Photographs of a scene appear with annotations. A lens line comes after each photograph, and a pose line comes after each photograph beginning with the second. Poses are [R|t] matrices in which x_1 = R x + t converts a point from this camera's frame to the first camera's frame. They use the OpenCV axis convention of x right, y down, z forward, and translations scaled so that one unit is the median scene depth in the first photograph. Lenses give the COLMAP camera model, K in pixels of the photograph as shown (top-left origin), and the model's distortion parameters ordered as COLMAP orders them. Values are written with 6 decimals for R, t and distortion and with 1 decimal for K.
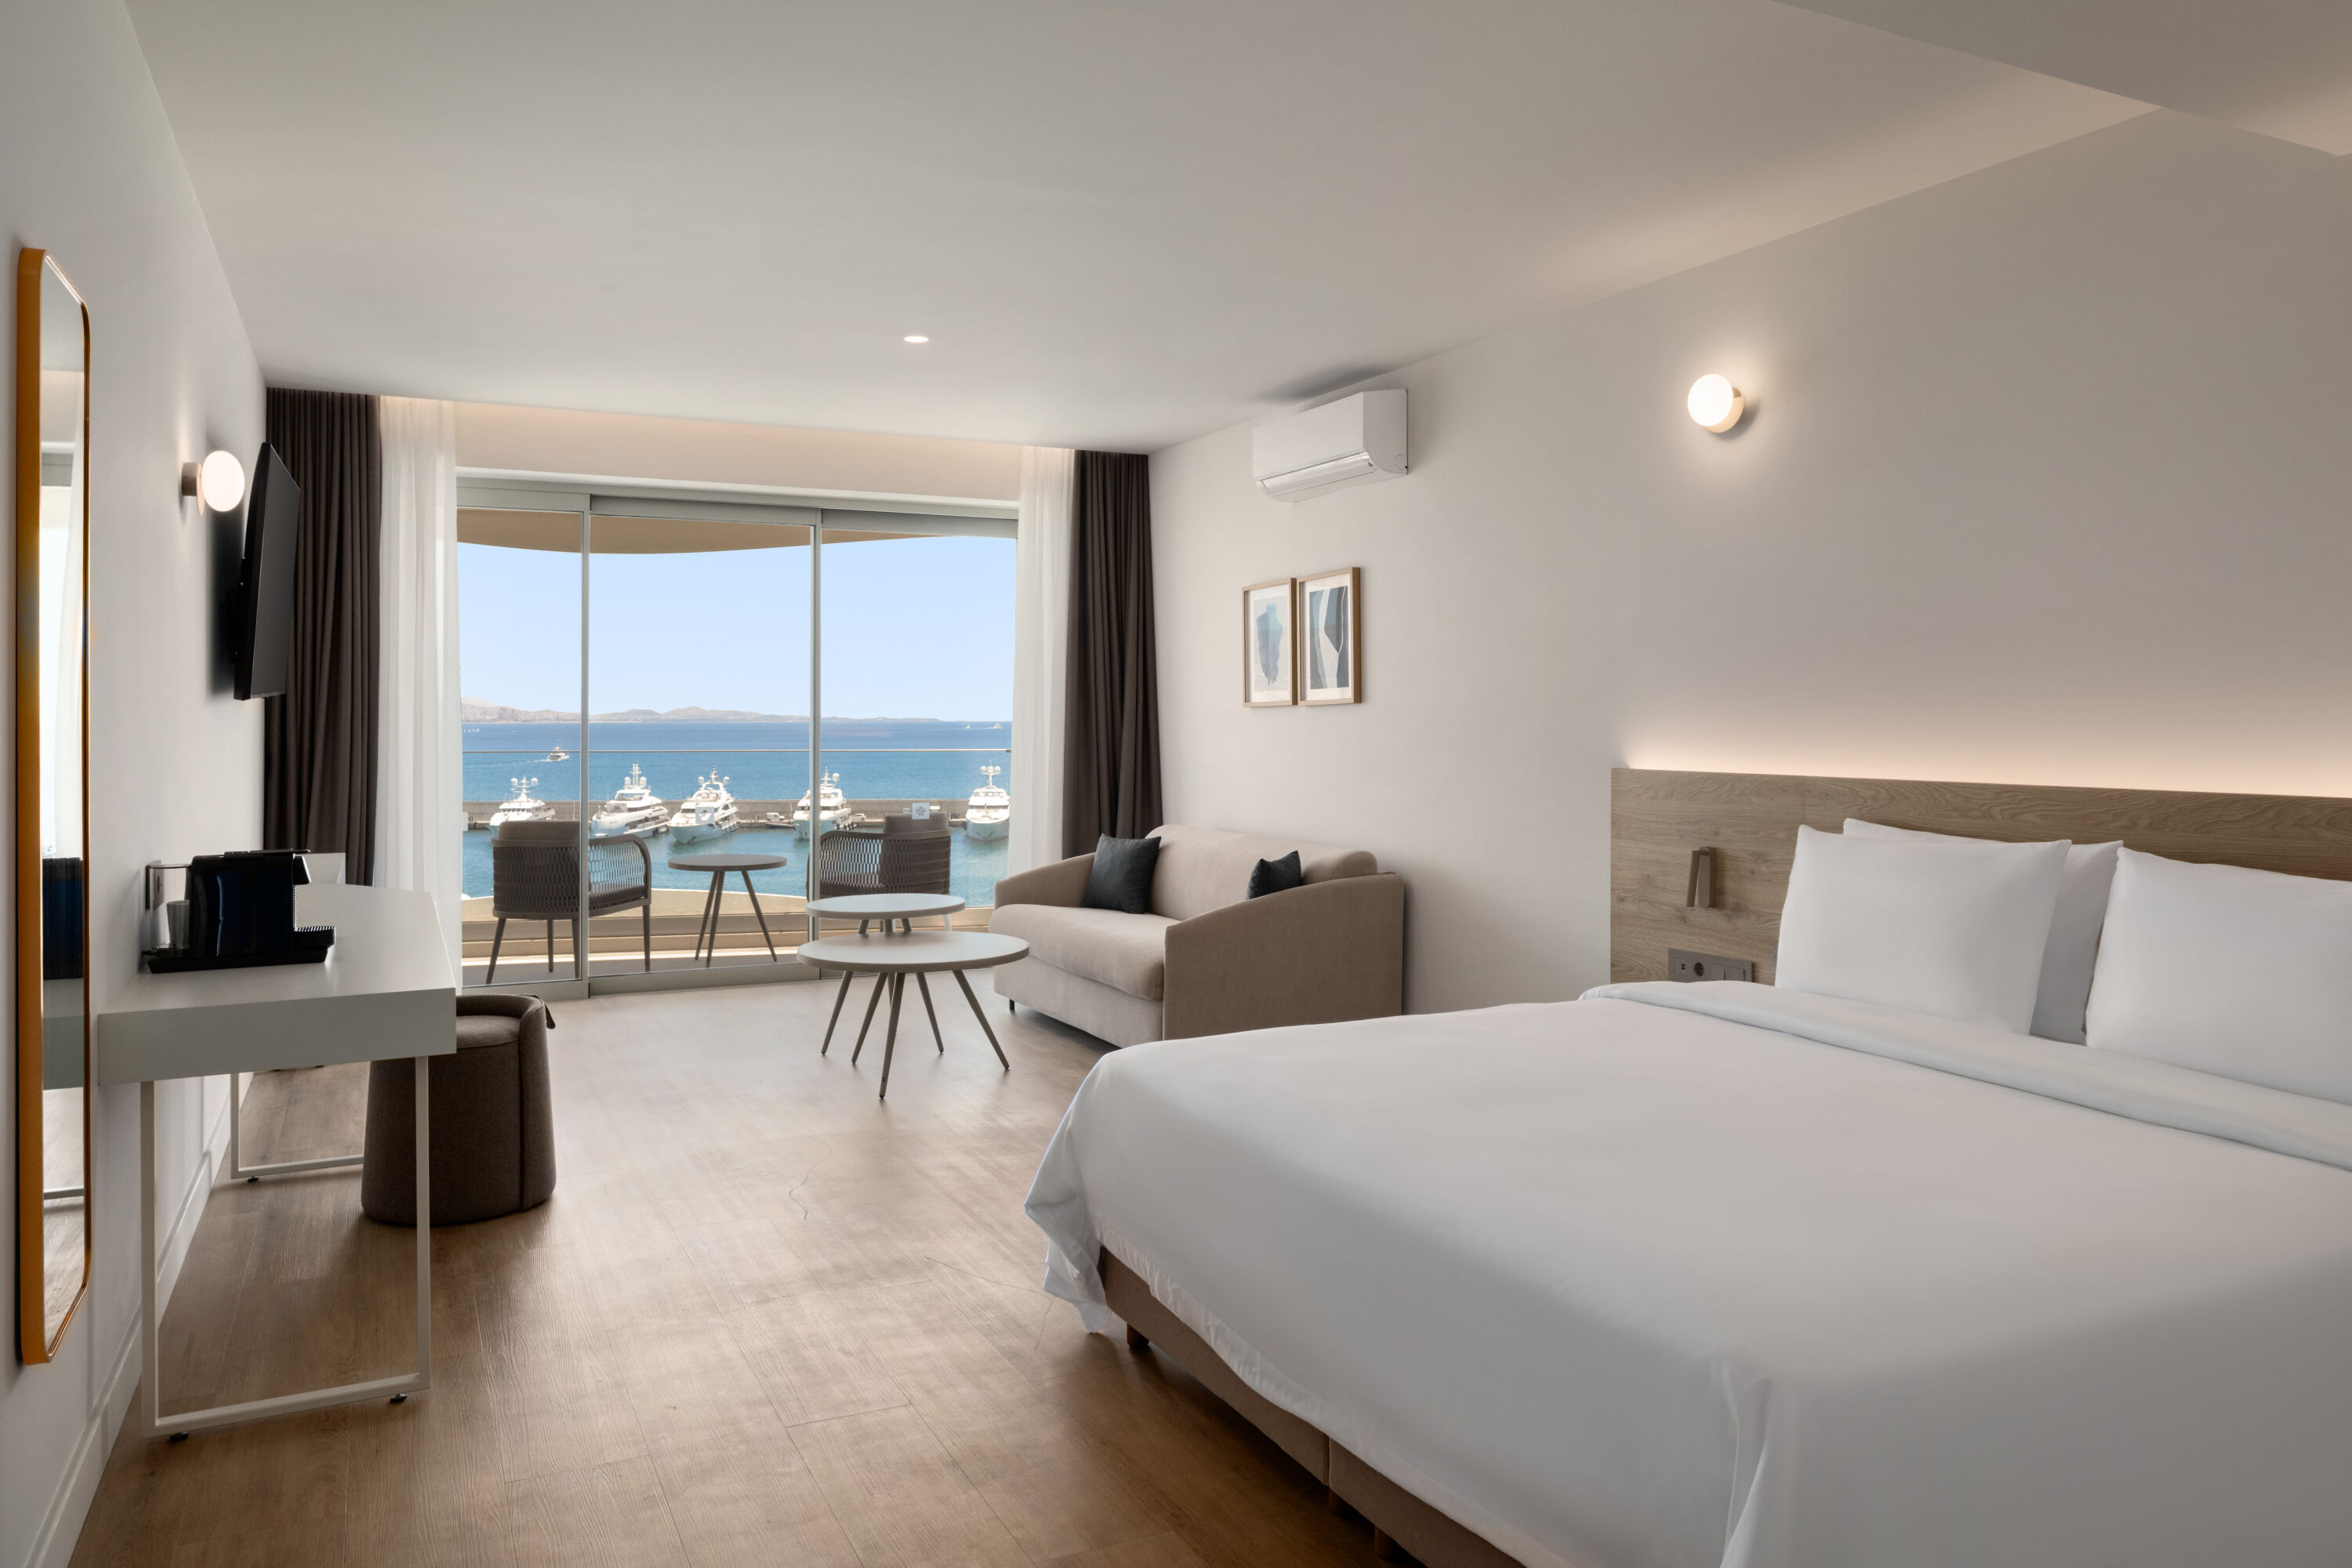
lens RADIAL K [[1618.7, 0, 1115.7], [0, 1618.7, 744.3], [0, 0, 1]] dist [0.053124, -0.000718]
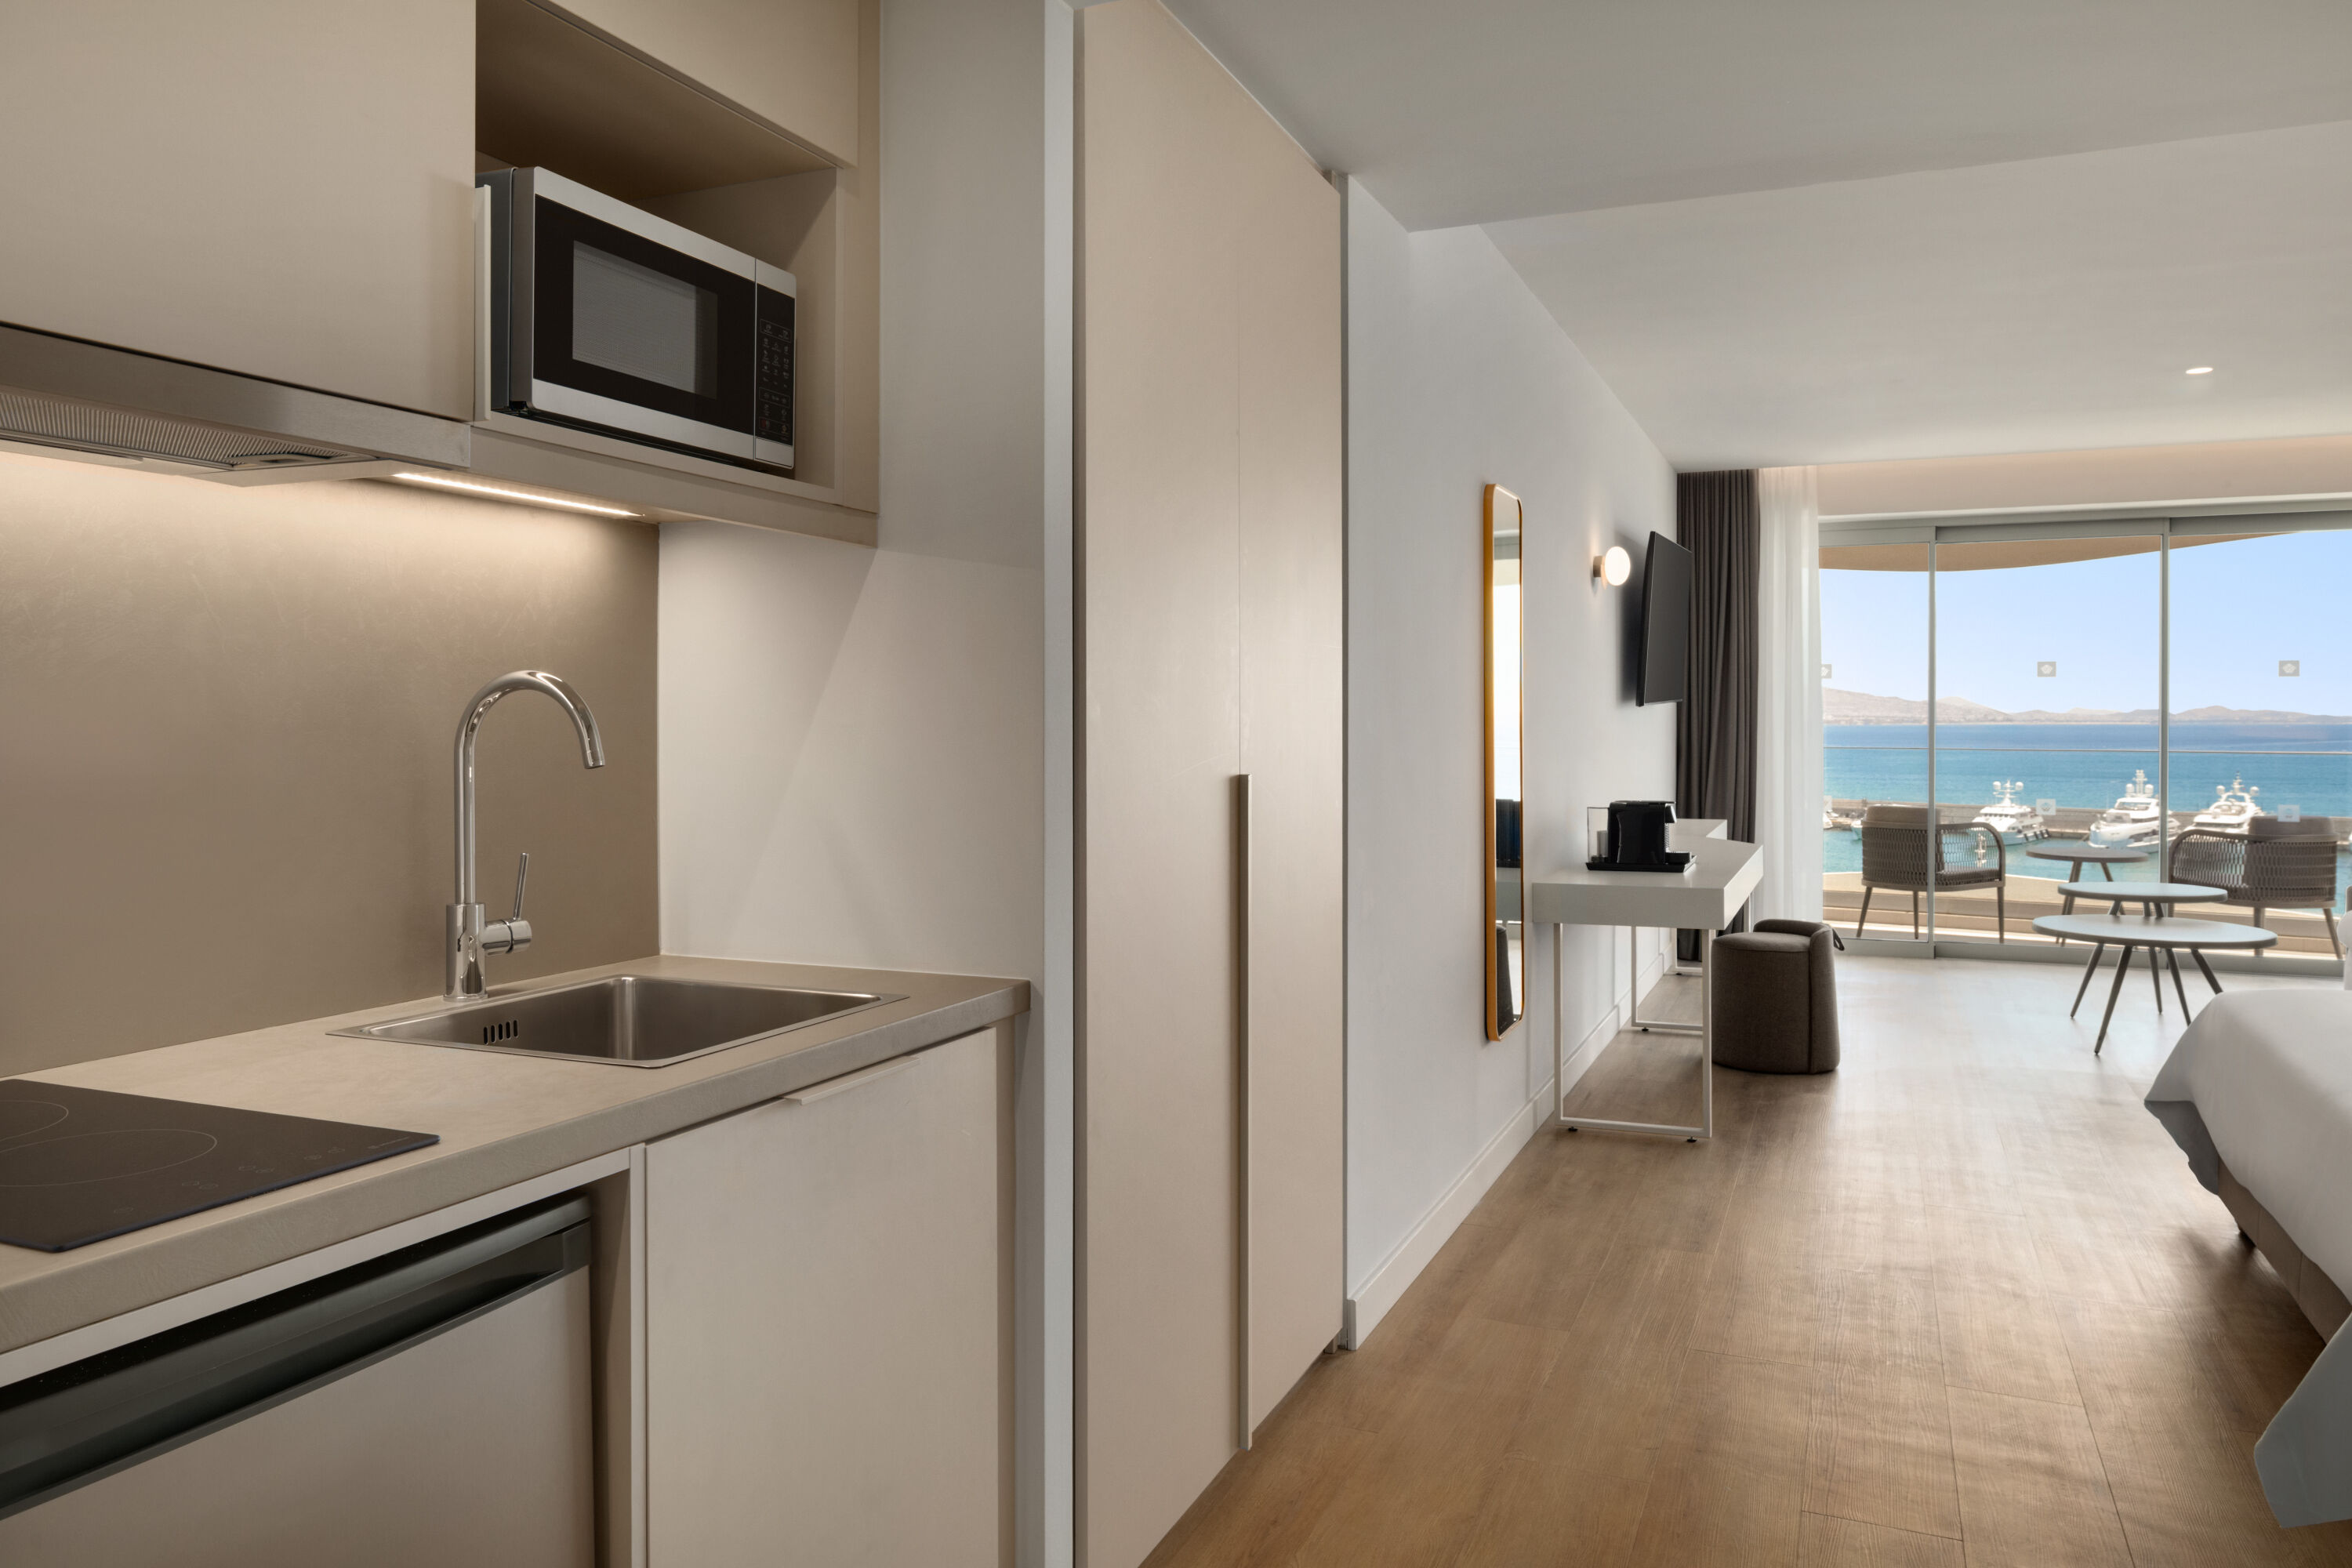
lens RADIAL K [[1618.7, 0, 1115.7], [0, 1618.7, 744.3], [0, 0, 1]] dist [0.053124, -0.000718]
pose [[0.657278, 0.013681, -0.753524, 0.156315], [-0.013784, 0.999886, 0.006131, 0.002578], [0.753522, 0.006357, 0.657392, -0.183268]]
